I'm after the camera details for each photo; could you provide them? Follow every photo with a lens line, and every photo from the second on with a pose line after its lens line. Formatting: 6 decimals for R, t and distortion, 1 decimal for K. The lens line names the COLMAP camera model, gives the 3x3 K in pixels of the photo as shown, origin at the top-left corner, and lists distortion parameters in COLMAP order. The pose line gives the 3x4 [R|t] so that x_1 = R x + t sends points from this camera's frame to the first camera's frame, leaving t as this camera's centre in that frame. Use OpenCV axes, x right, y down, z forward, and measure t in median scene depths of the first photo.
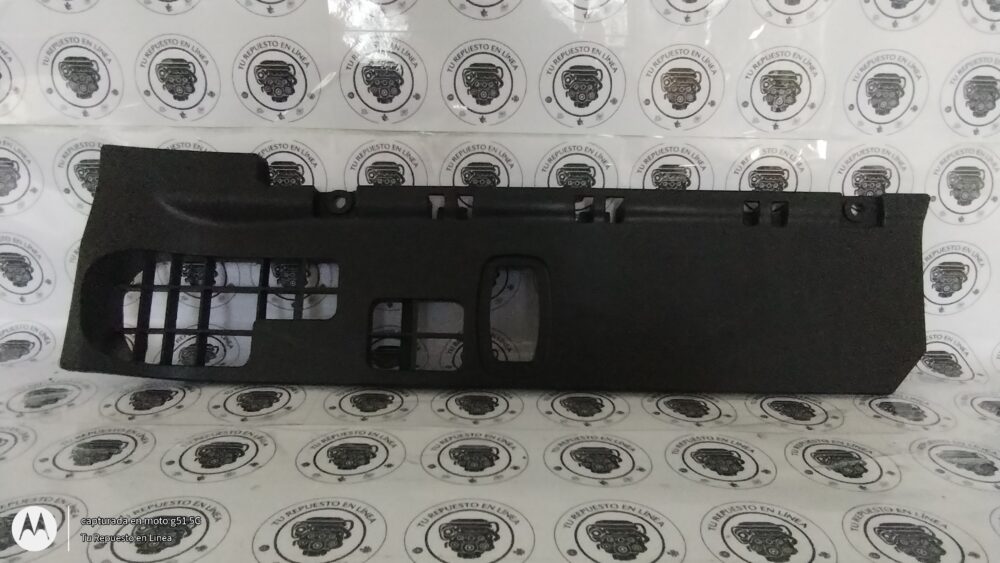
lens RADIAL K [[677.9, 0, 500.8], [0, 677.9, 299.9], [0, 0, 1]] dist [0.004074, -0.004844]
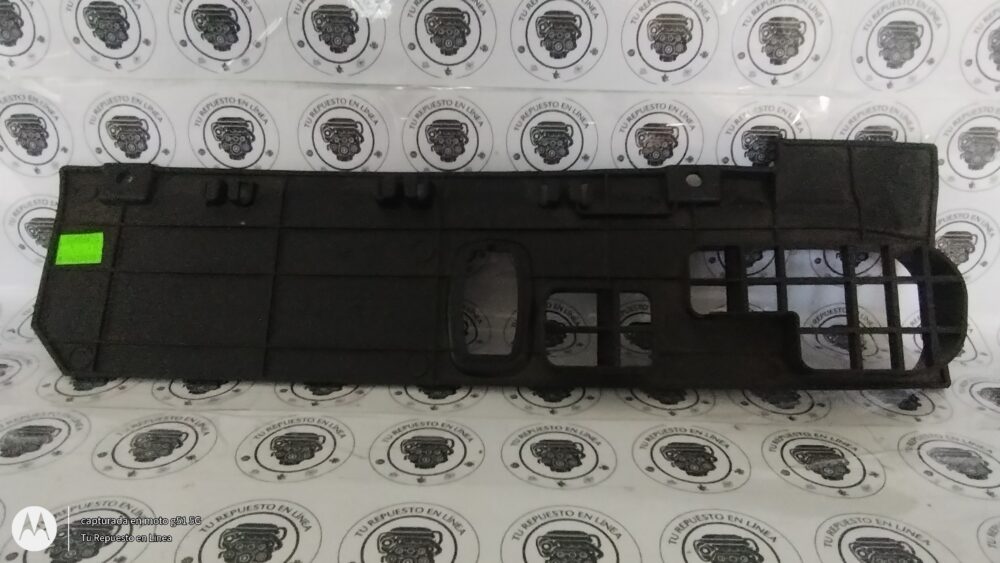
lens RADIAL K [[677.9, 0, 500.8], [0, 677.9, 299.9], [0, 0, 1]] dist [0.004074, -0.004844]
pose [[0.999887, 0.008616, -0.012284, 0.068640], [-0.007359, 0.995061, 0.098994, -0.064826], [0.013076, -0.098893, 0.995012, 0.088214]]
